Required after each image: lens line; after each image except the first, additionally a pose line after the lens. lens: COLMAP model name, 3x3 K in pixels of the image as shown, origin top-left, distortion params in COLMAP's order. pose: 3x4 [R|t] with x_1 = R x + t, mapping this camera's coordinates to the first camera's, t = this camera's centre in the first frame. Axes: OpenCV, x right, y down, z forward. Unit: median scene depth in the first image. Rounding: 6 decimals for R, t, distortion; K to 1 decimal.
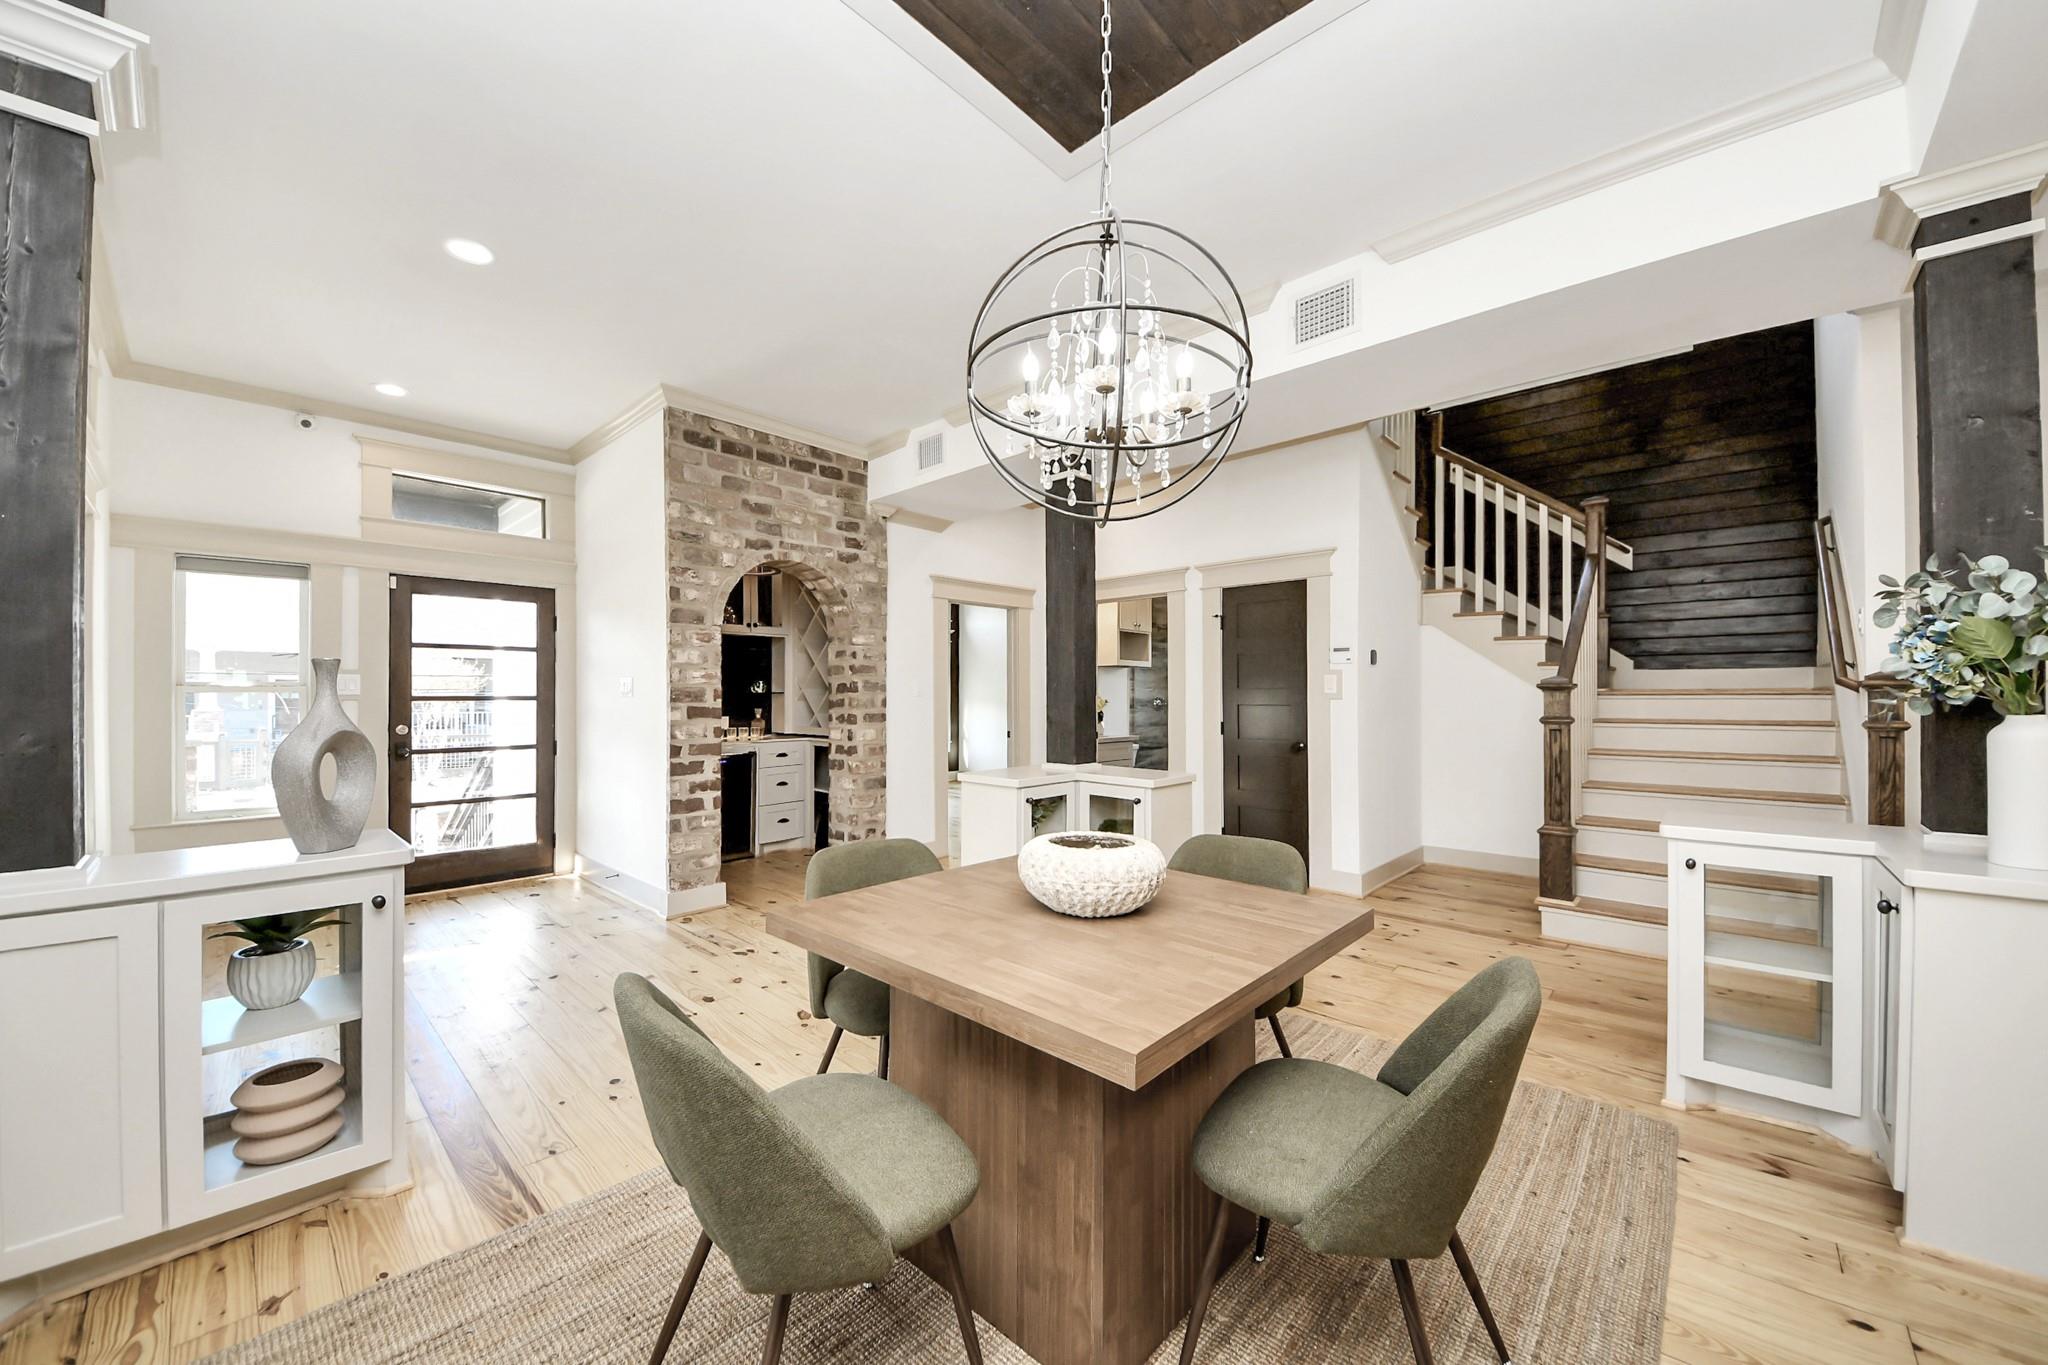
lens RADIAL K [[756.6, 0, 1024.0], [0, 756.6, 682.5], [0, 0, 1]] dist [-0.001334, -0.000028]
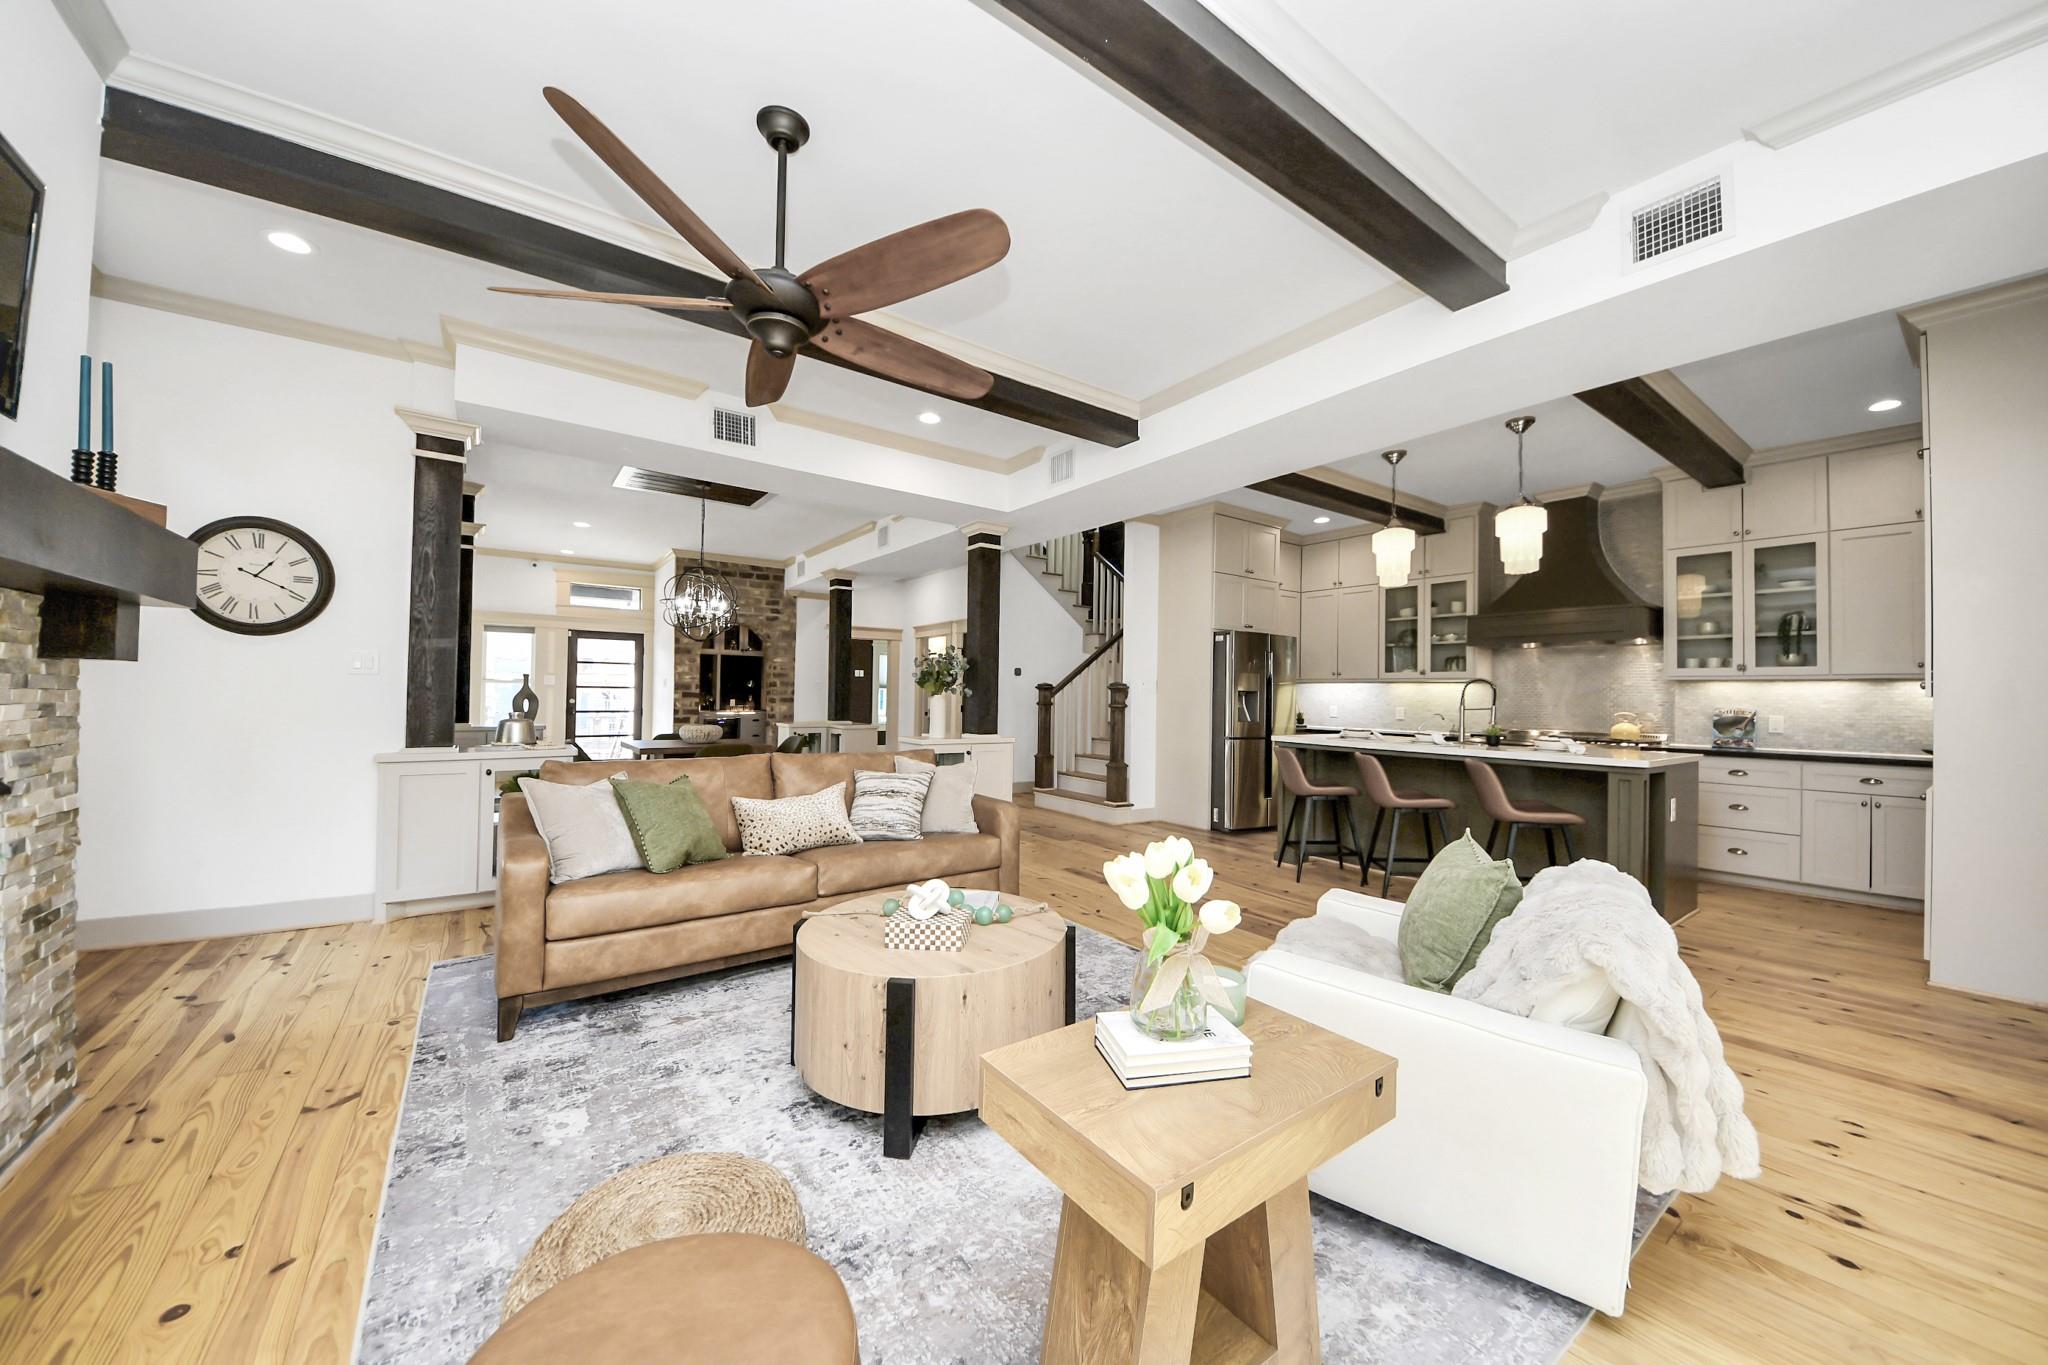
lens RADIAL K [[735.9, 0, 1024.0], [0, 735.9, 682.5], [0, 0, 1]] dist [-0.000176, -0.000106]
pose [[0.982150, 0.011034, -0.187776, 0.797368], [-0.011932, 0.999922, -0.003654, 0.000721], [0.187721, 0.005829, 0.982205, -0.784579]]
